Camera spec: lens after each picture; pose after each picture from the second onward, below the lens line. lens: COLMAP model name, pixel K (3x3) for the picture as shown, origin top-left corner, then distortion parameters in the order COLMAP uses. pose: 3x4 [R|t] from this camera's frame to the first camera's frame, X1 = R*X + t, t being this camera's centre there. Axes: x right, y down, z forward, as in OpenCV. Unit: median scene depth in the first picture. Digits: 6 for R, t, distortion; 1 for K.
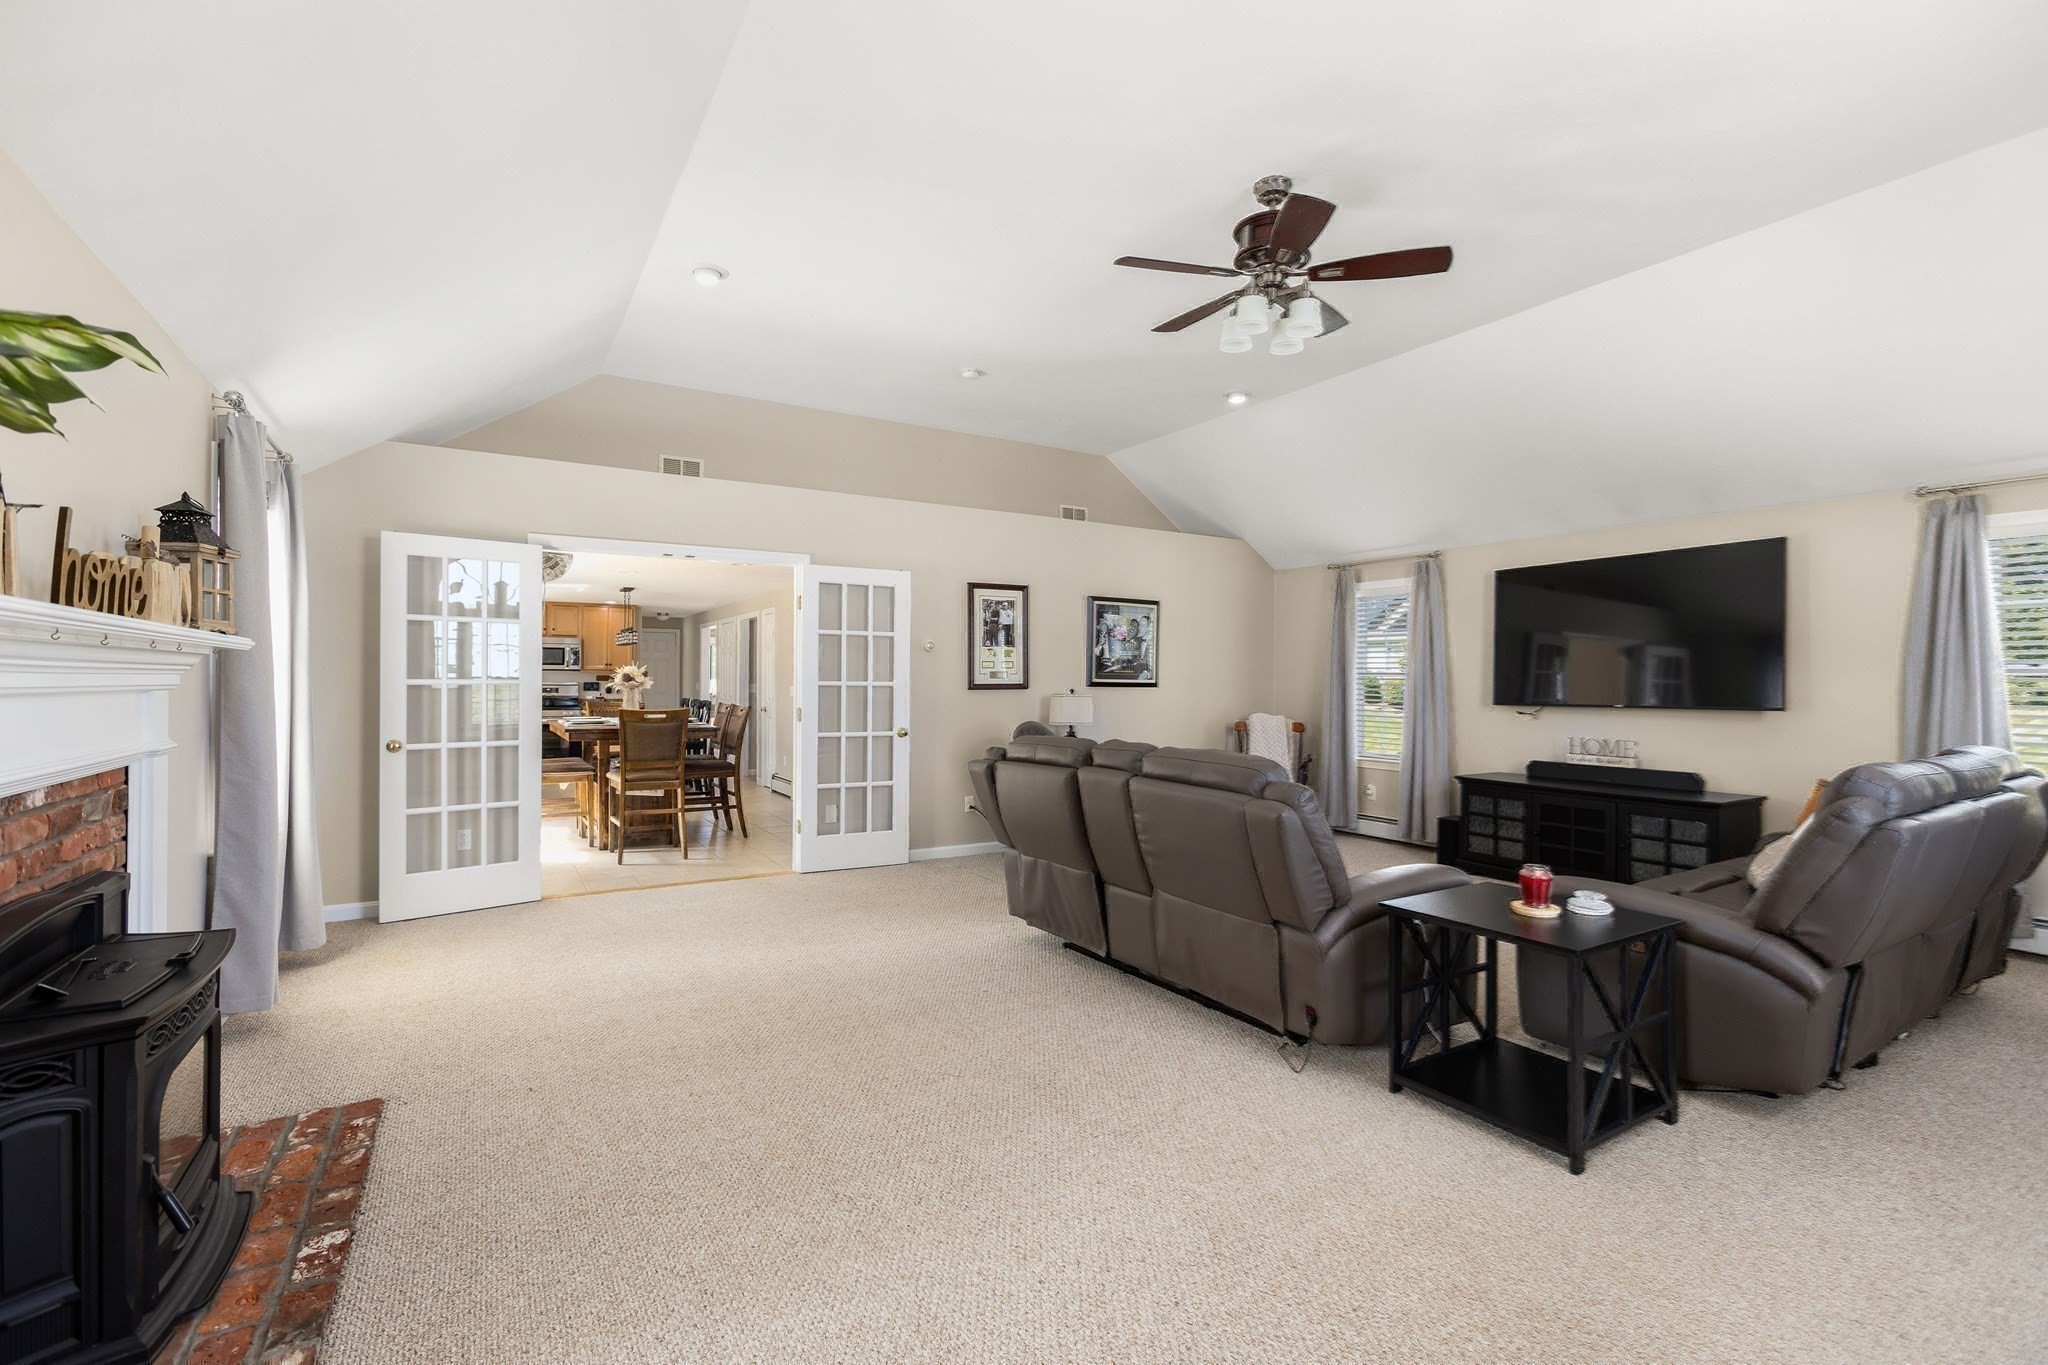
lens RADIAL K [[926.7, 0, 1033.7], [0, 926.7, 672.0], [0, 0, 1]] dist [-0.014462, 0.005845]
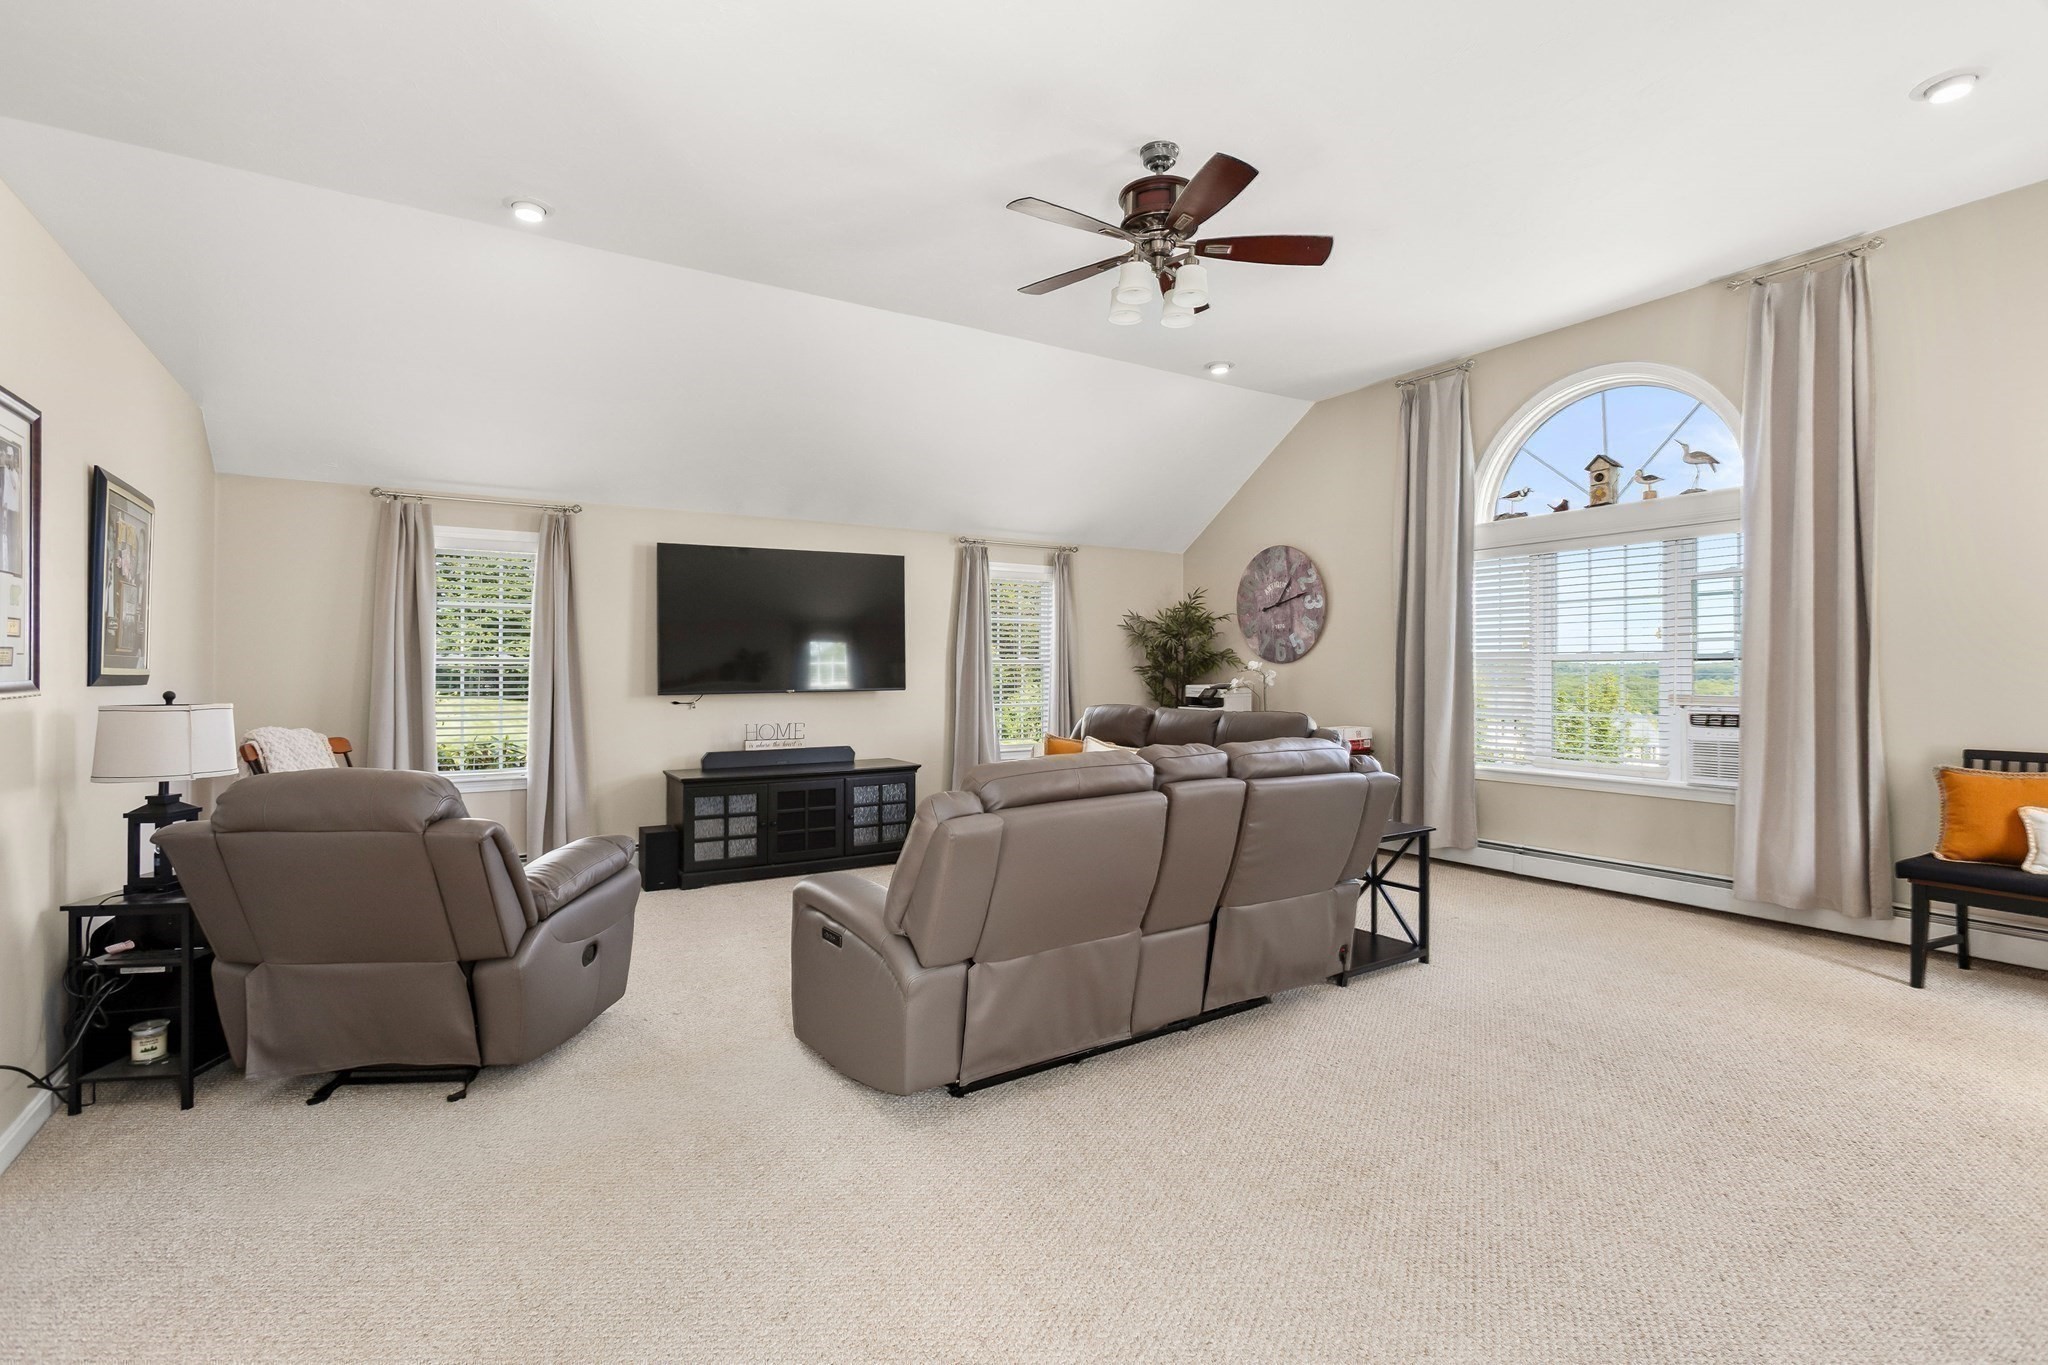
lens RADIAL K [[926.7, 0, 1062.2], [0, 926.7, 676.6], [0, 0, 1]] dist [-0.014462, 0.005845]
pose [[-0.033480, -0.013160, 0.999353, -0.439898], [-0.008985, 0.999877, 0.012866, 0.003156], [-0.999399, -0.008549, -0.033594, 0.710793]]
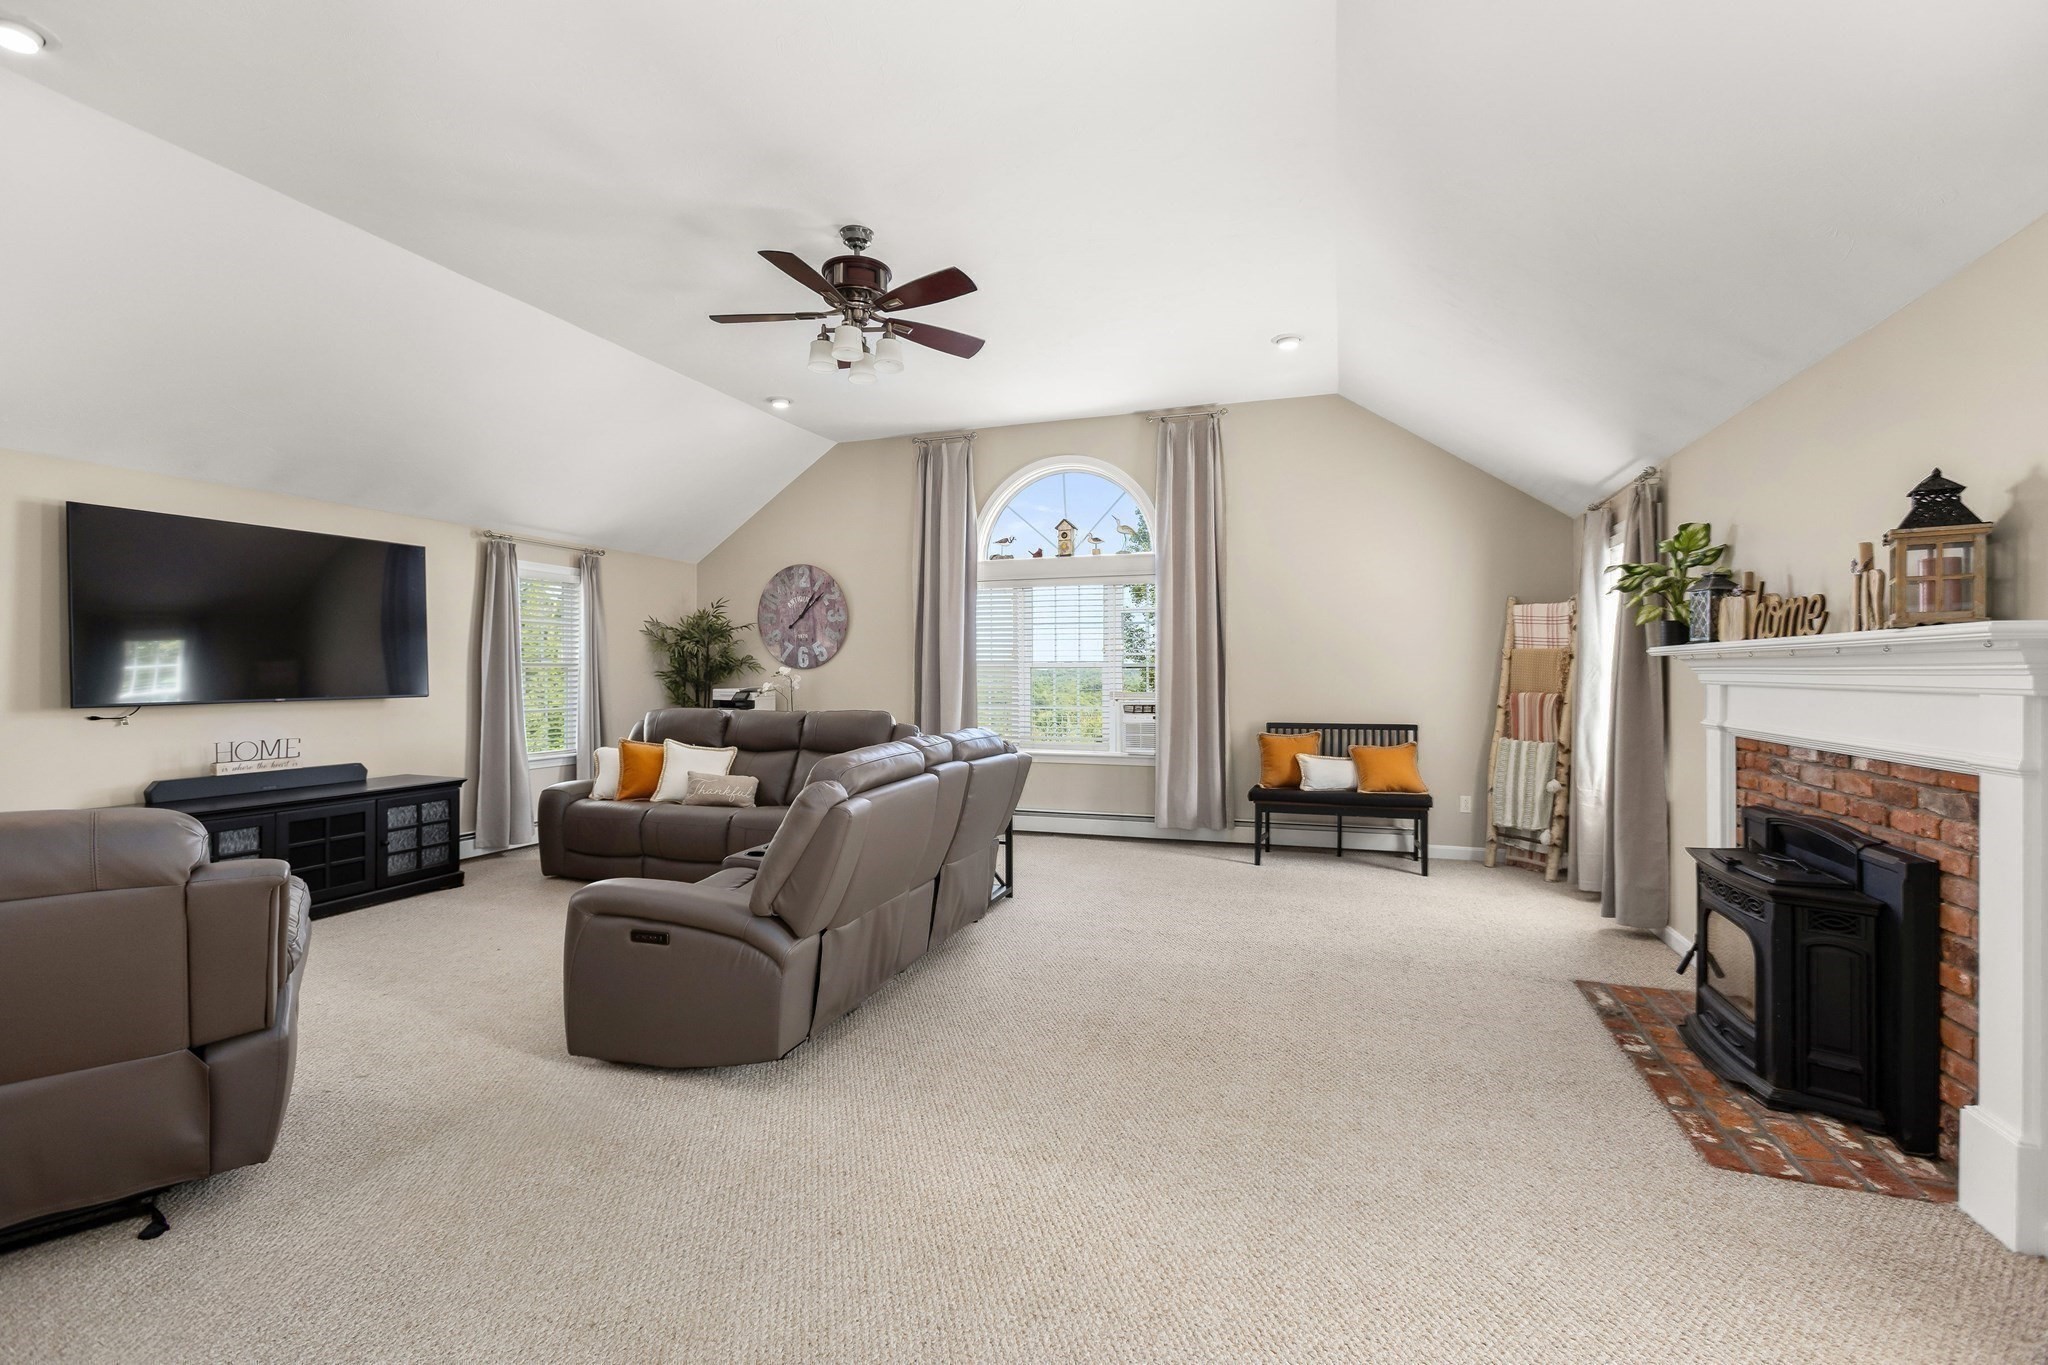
lens RADIAL K [[861.9, 0, 1024.5], [0, 861.9, 675.6], [0, 0, 1]] dist [-0.016273, 0.003206]
pose [[-0.623329, -0.007186, 0.781926, -0.433497], [-0.011454, 0.999934, 0.000058, 0.005047], [-0.781876, -0.008920, -0.623371, 0.938338]]
